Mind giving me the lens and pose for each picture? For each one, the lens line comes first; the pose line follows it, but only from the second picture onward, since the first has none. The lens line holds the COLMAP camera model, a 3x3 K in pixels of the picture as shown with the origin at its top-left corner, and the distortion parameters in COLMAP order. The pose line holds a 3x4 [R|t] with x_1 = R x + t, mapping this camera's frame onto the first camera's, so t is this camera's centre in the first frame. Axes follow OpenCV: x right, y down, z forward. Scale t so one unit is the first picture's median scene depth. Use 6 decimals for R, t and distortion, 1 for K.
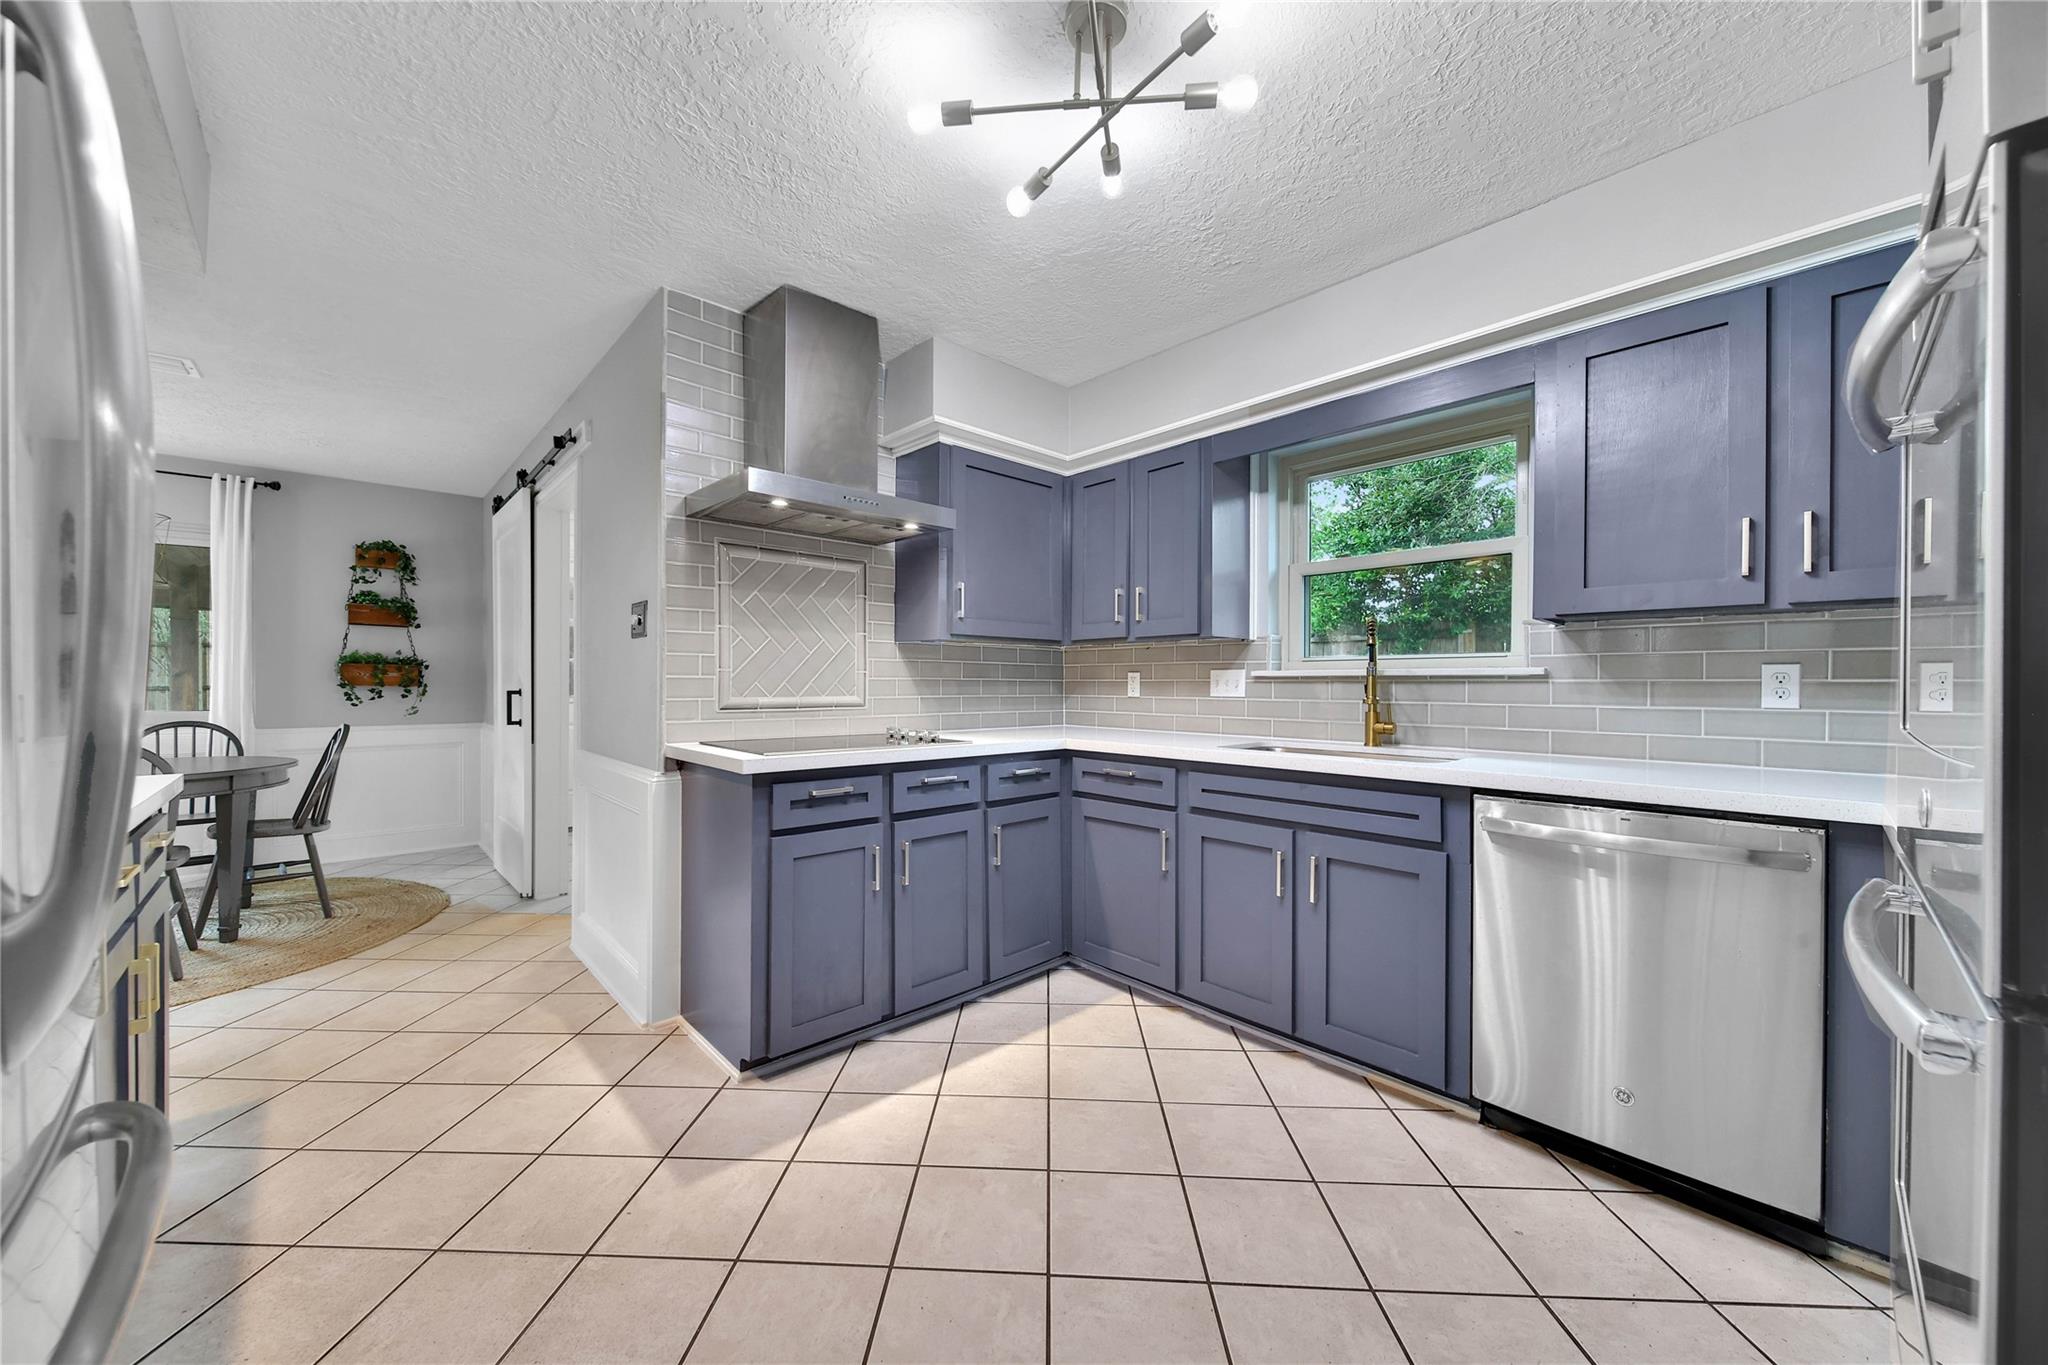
lens RADIAL K [[745.1, 0, 1020.8], [0, 745.1, 684.3], [0, 0, 1]] dist [0.001620, -0.001013]
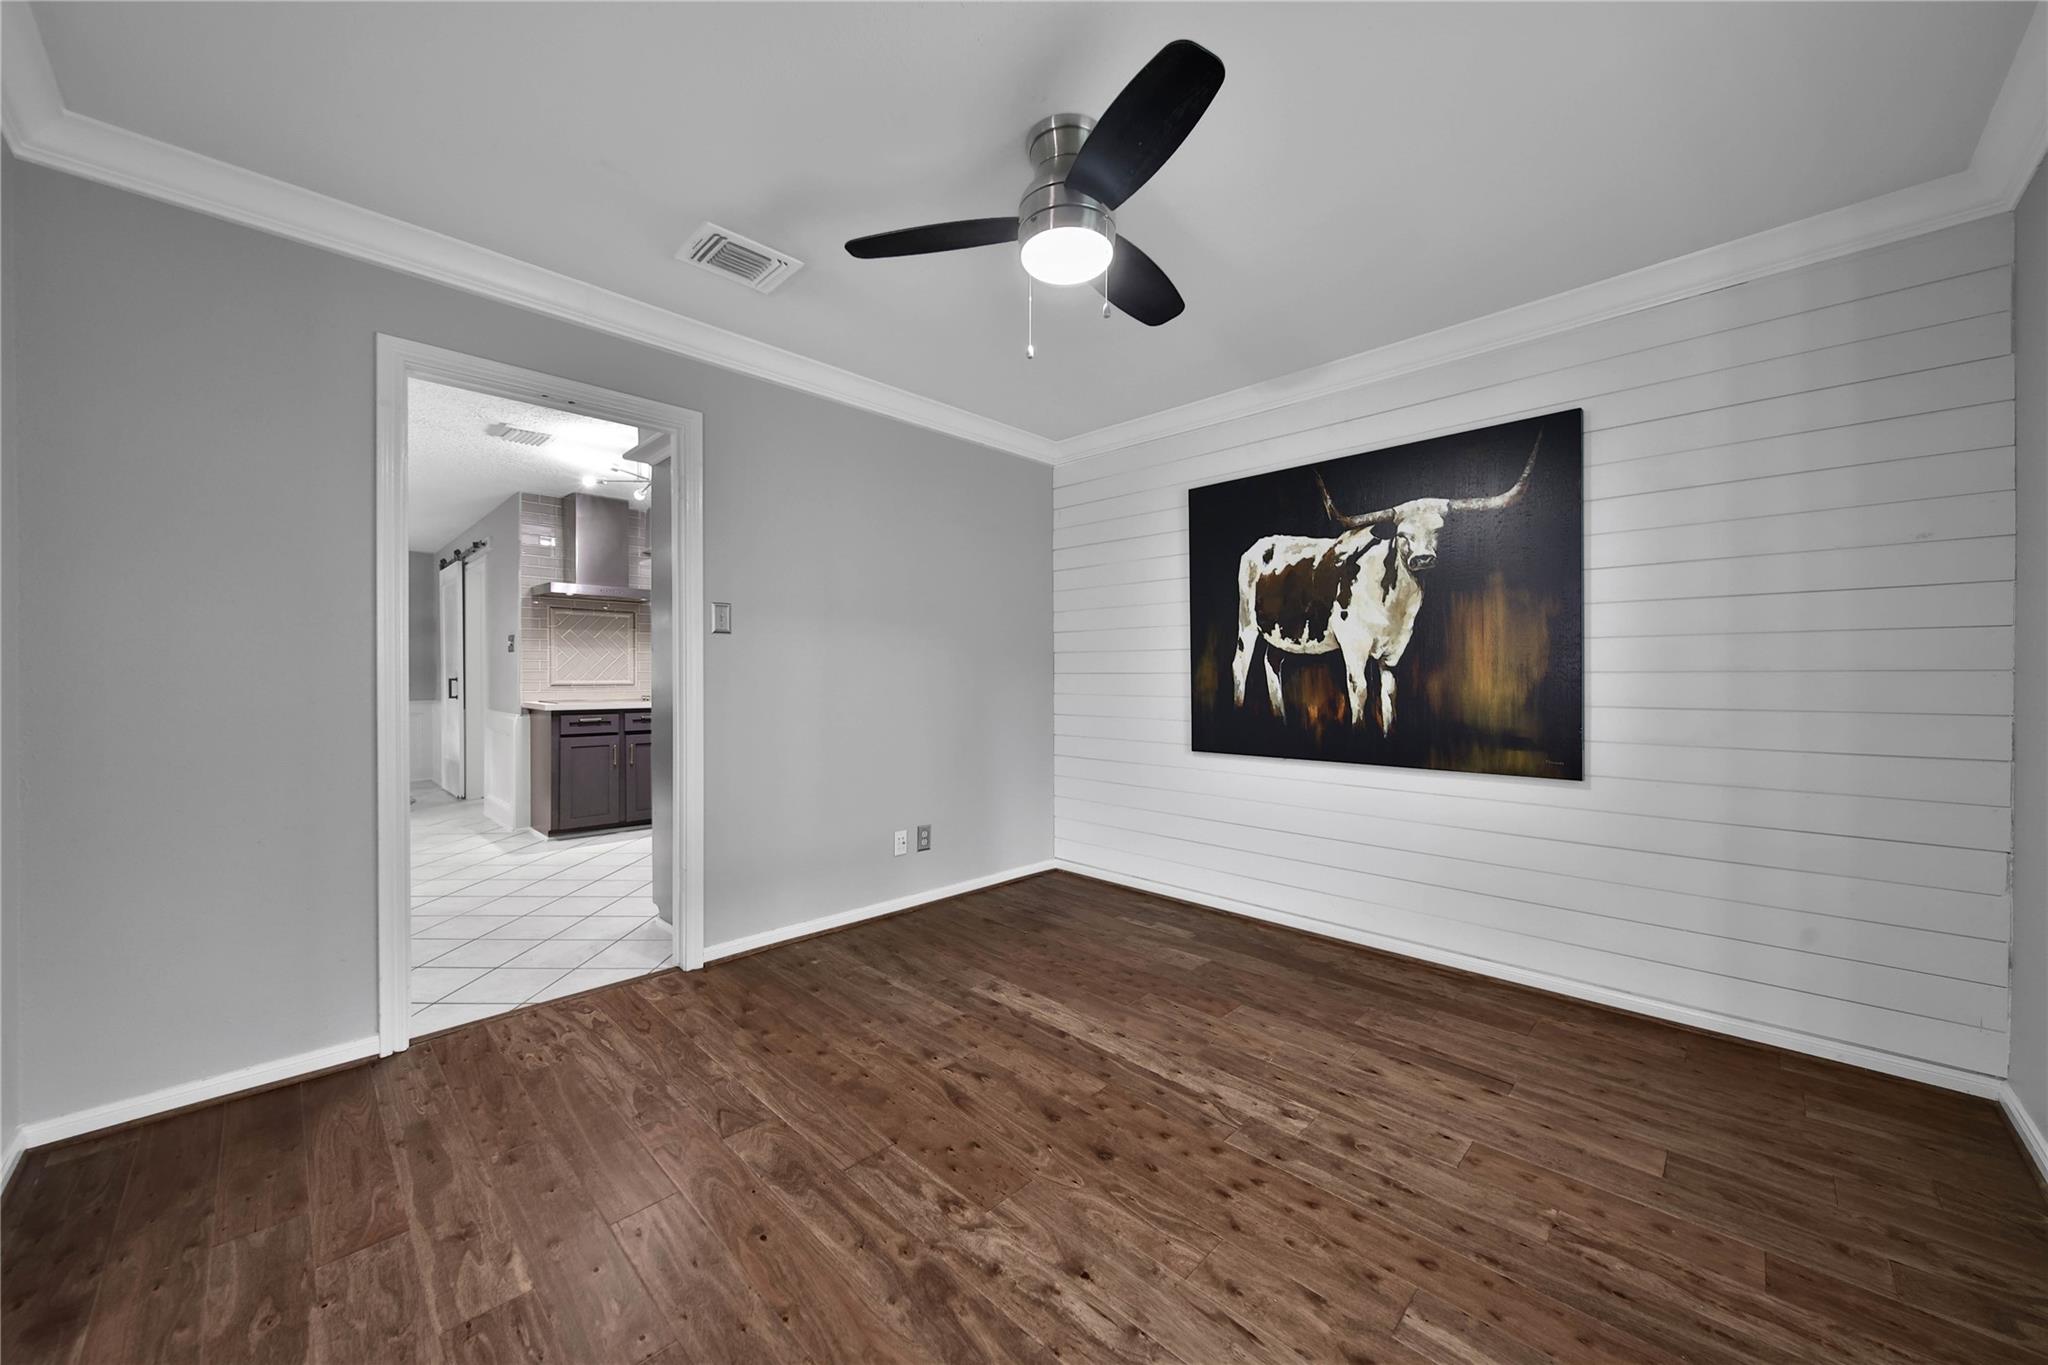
lens RADIAL K [[745.1, 0, 1024.3], [0, 745.1, 681.7], [0, 0, 1]] dist [0.001620, -0.001013]
pose [[0.998939, -0.001304, 0.046035, 0.884310], [0.000987, 0.999976, 0.006897, 0.008786], [-0.046043, -0.006845, 0.998916, -1.236287]]
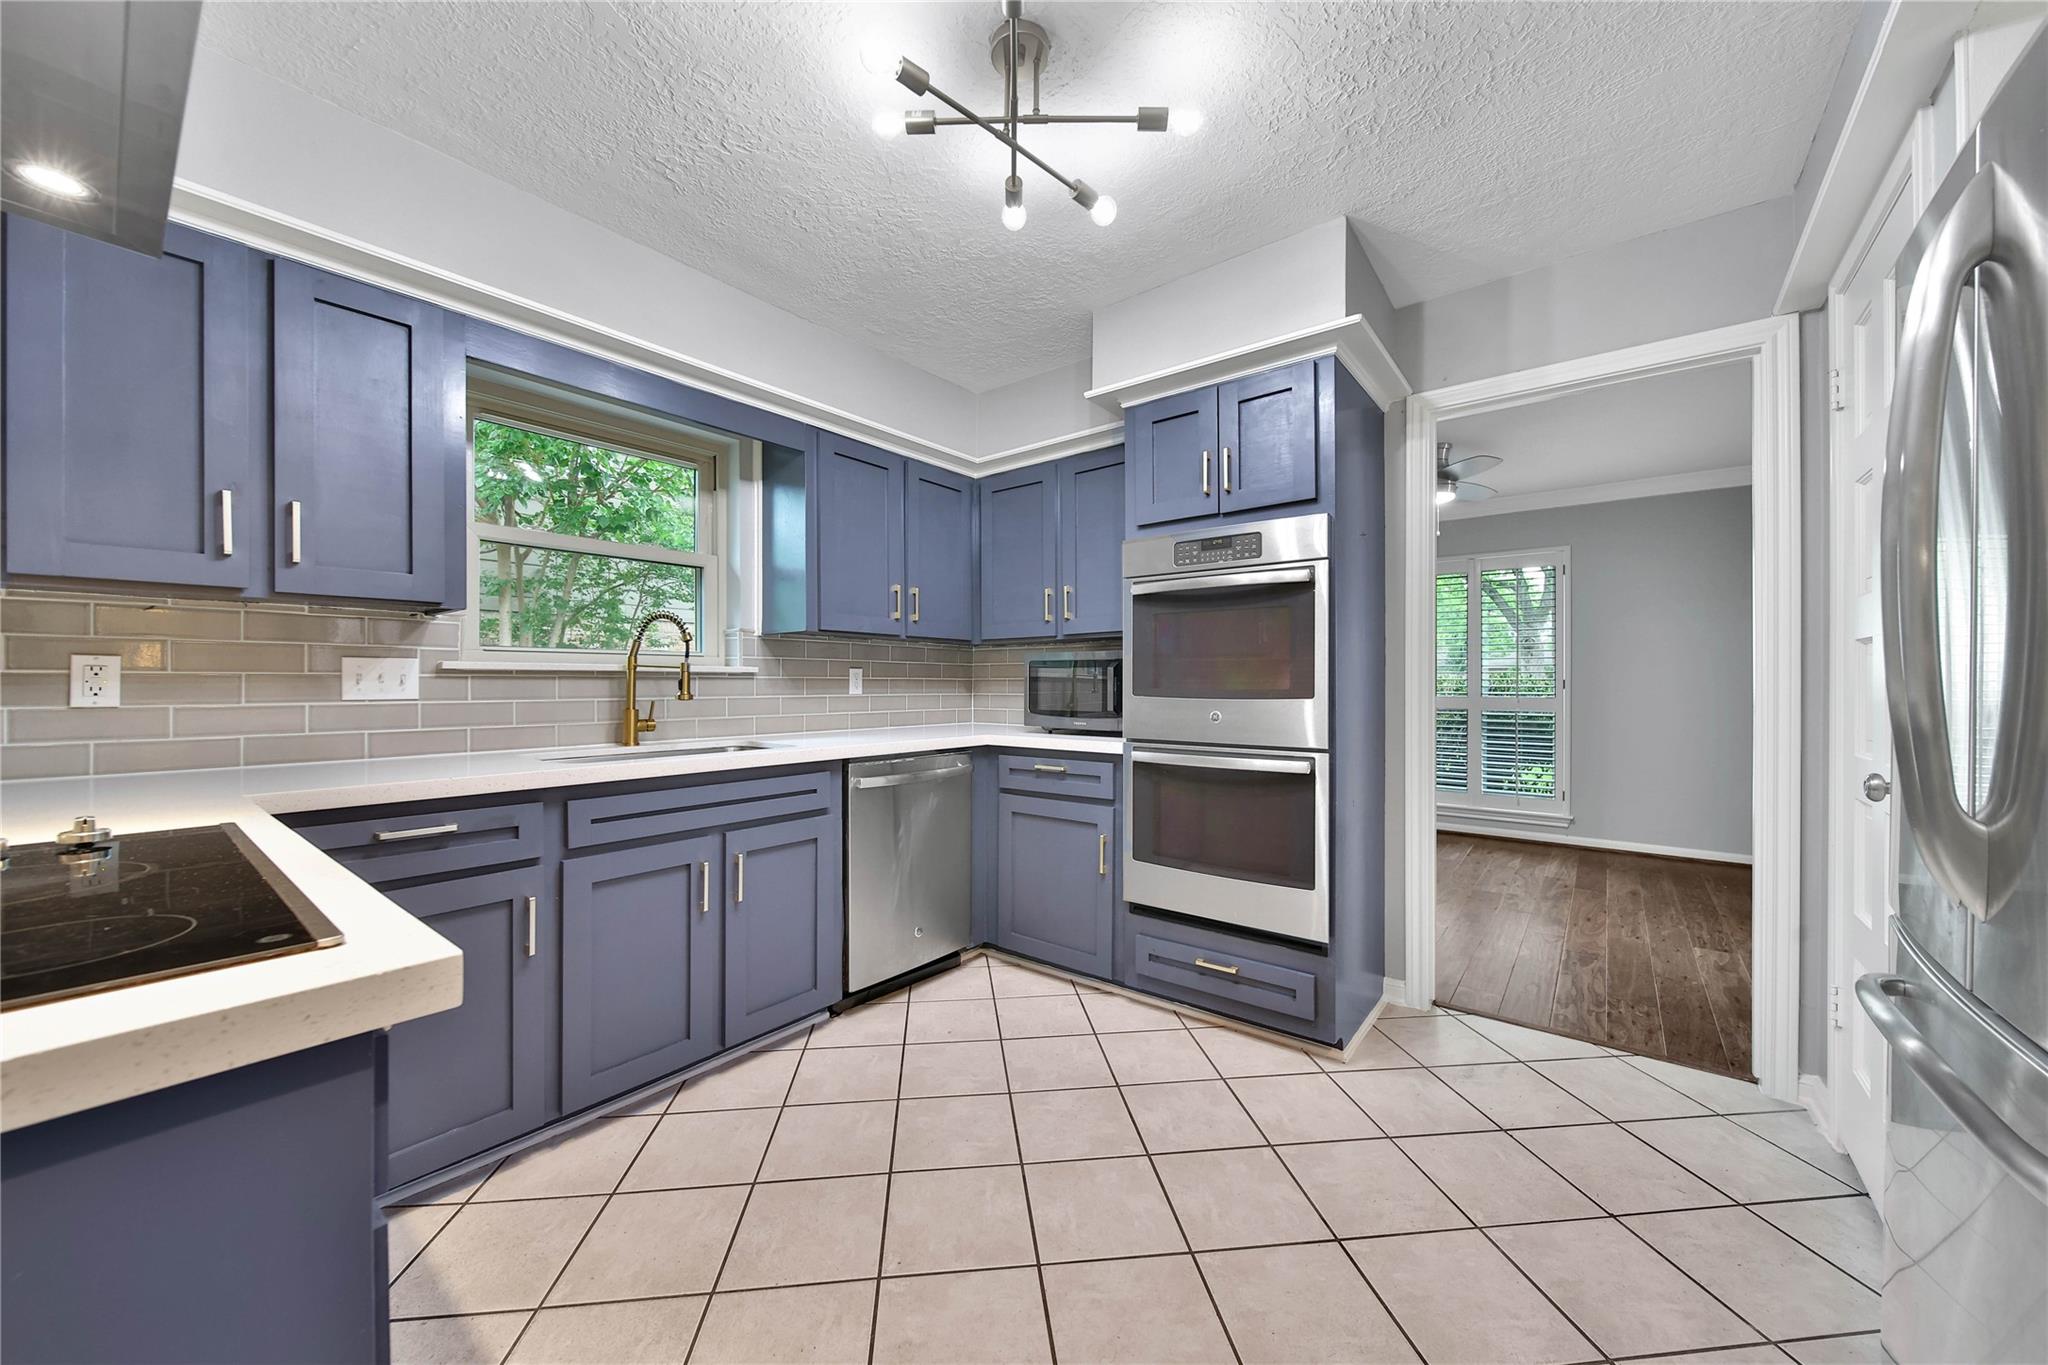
lens RADIAL K [[745.1, 0, 1017.5], [0, 745.1, 682.8], [0, 0, 1]] dist [0.001620, -0.001013]
pose [[-0.148917, -0.005314, 0.988835, -0.525999], [-0.001467, 0.999986, 0.005153, -0.002444], [-0.988849, -0.000683, -0.148922, 0.644386]]
